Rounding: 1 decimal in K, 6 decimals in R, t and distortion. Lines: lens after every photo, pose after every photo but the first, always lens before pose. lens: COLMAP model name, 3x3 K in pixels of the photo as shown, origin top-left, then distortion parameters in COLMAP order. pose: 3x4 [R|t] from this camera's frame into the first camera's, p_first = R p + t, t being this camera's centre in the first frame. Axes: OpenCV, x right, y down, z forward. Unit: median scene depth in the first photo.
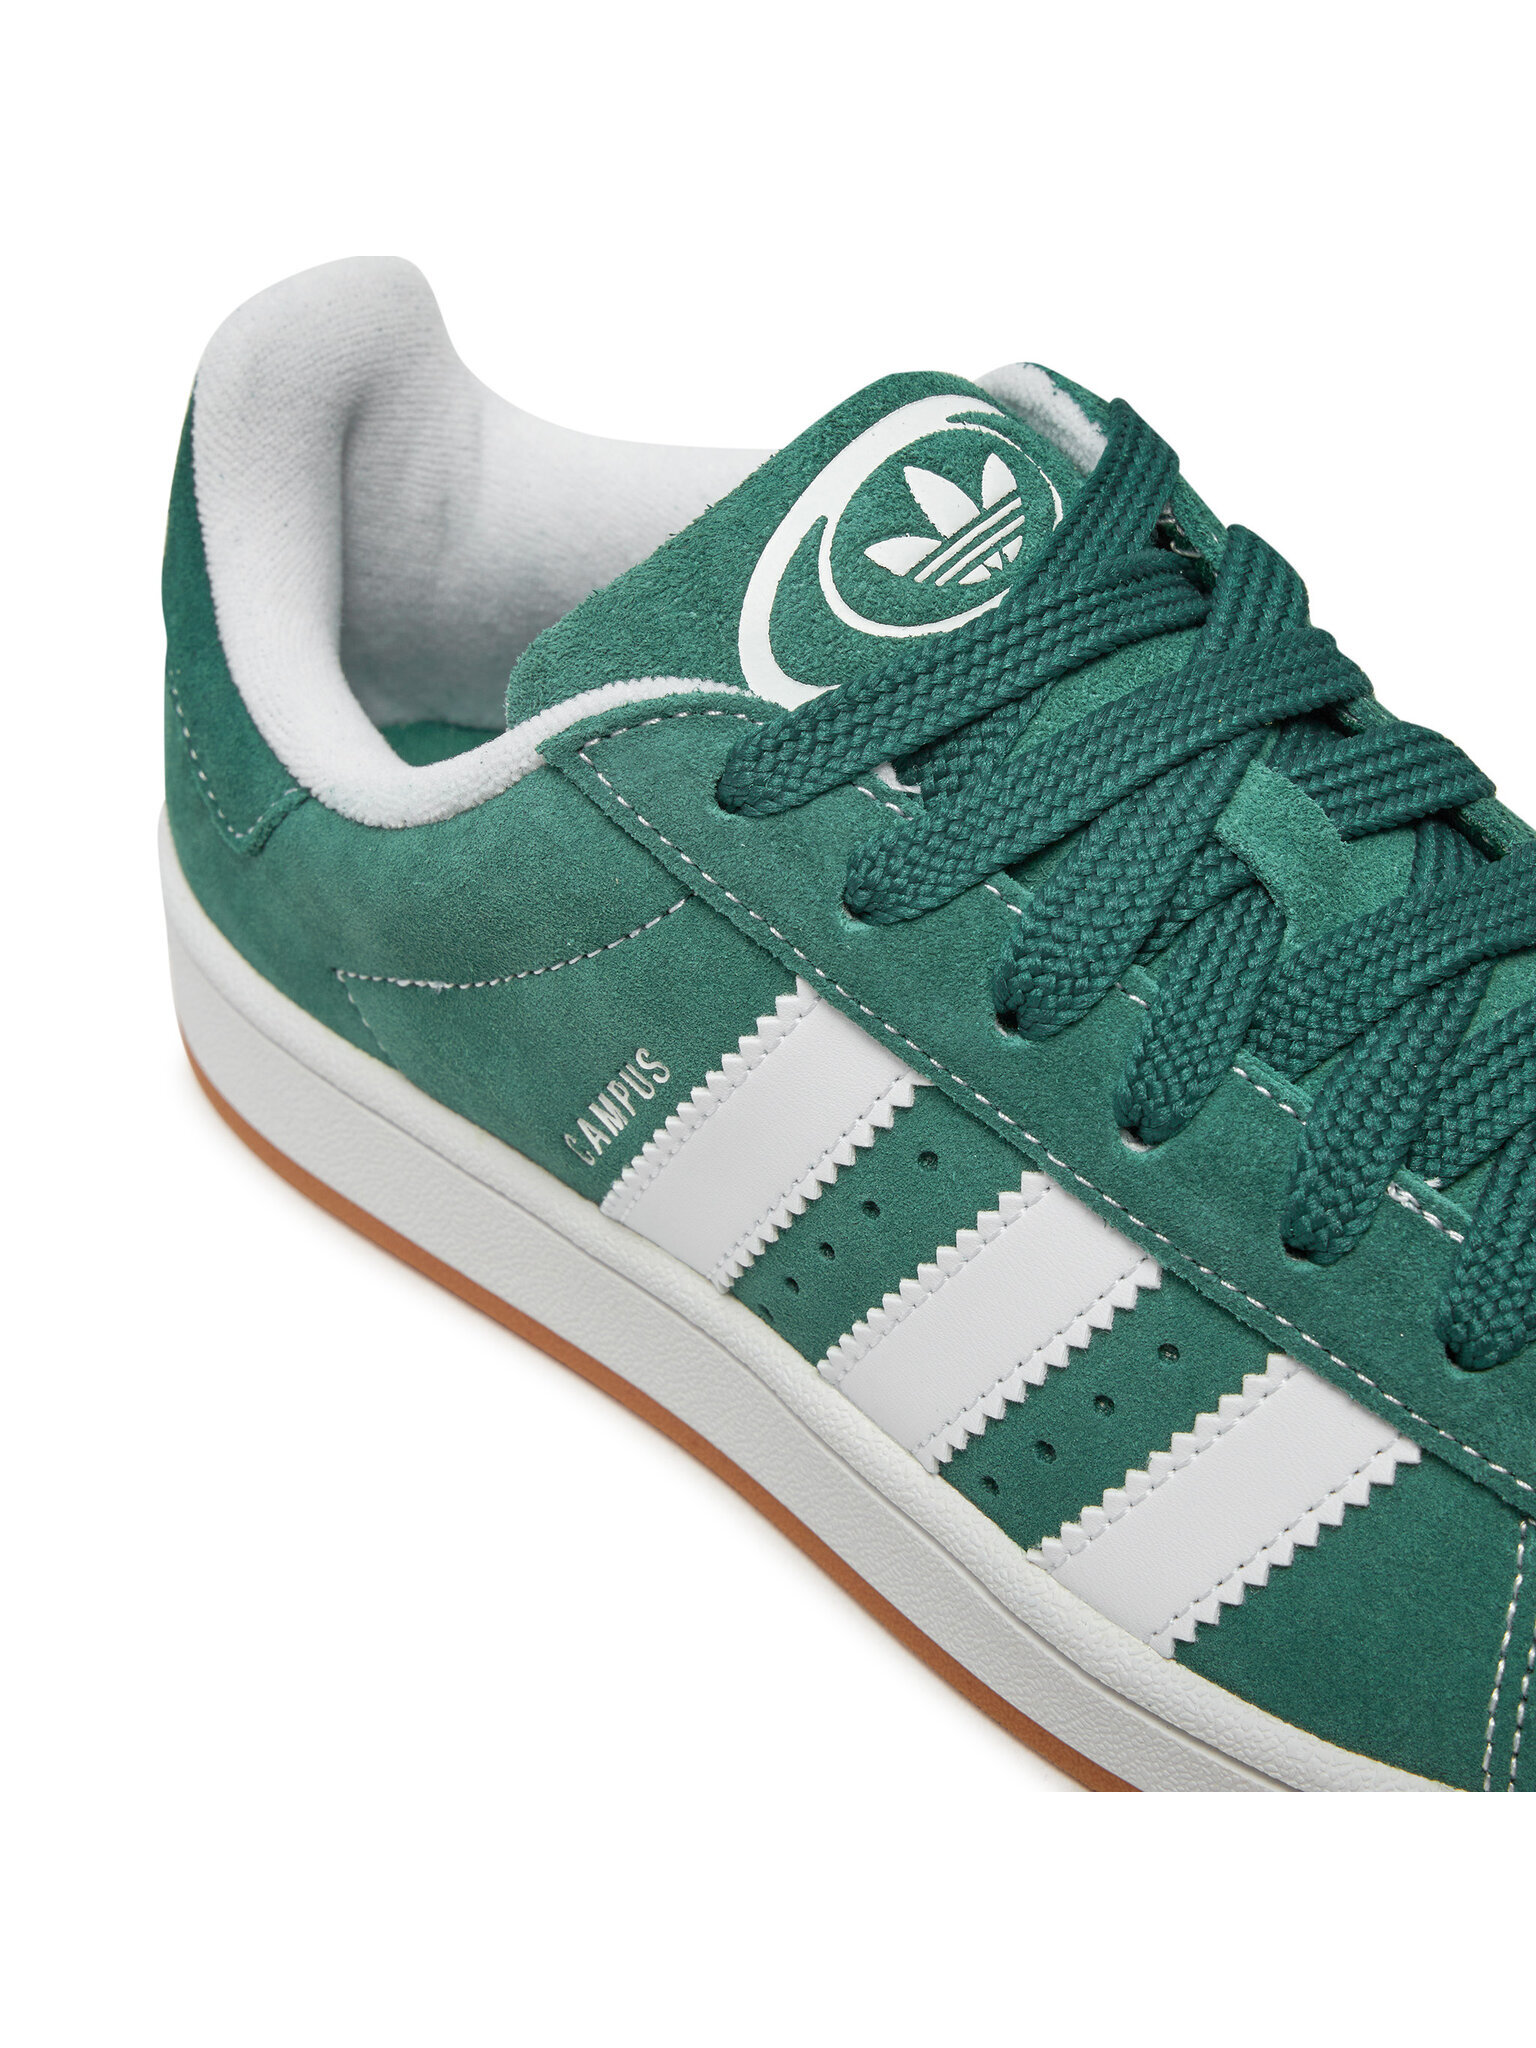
lens RADIAL K [[3383.9, 0, 768.0], [0, 3383.9, 1024.0], [0, 0, 1]] dist [-0.021467, -0.047325]
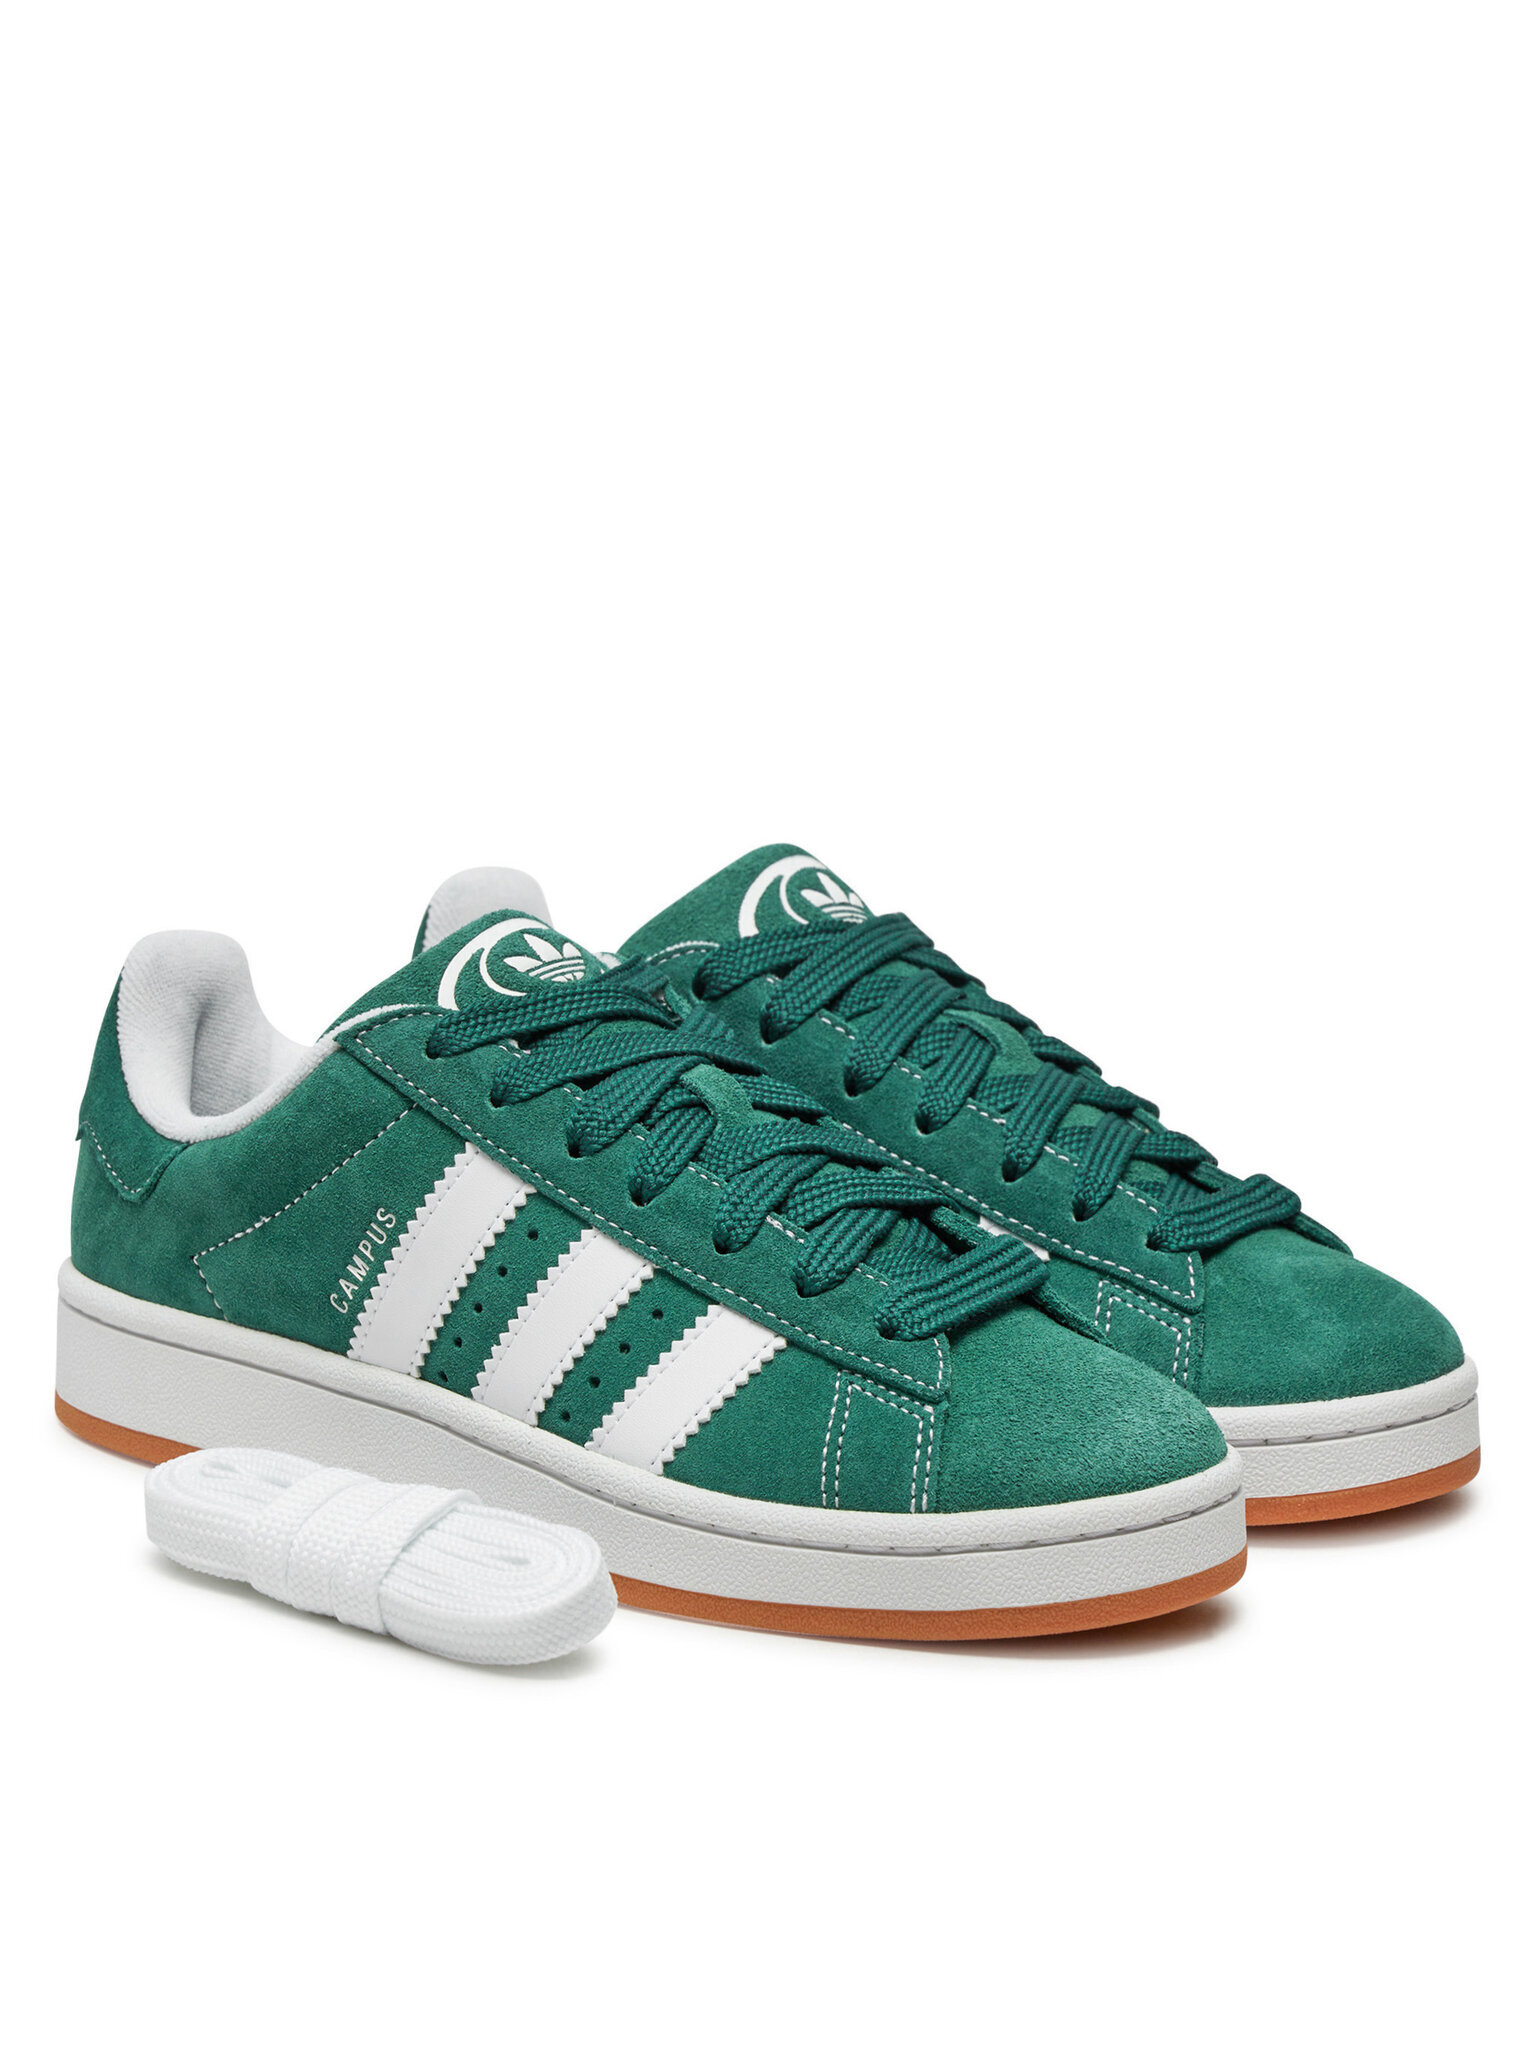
lens RADIAL K [[6623.1, 0, 768.0], [0, 6623.1, 1024.0], [0, 0, 1]] dist [0.018798, 0.322352]
pose [[0.997393, 0.027824, 0.066575, -0.072954], [0.010242, 0.858727, -0.512332, 1.863268], [-0.071424, 0.511678, 0.856203, -2.278505]]
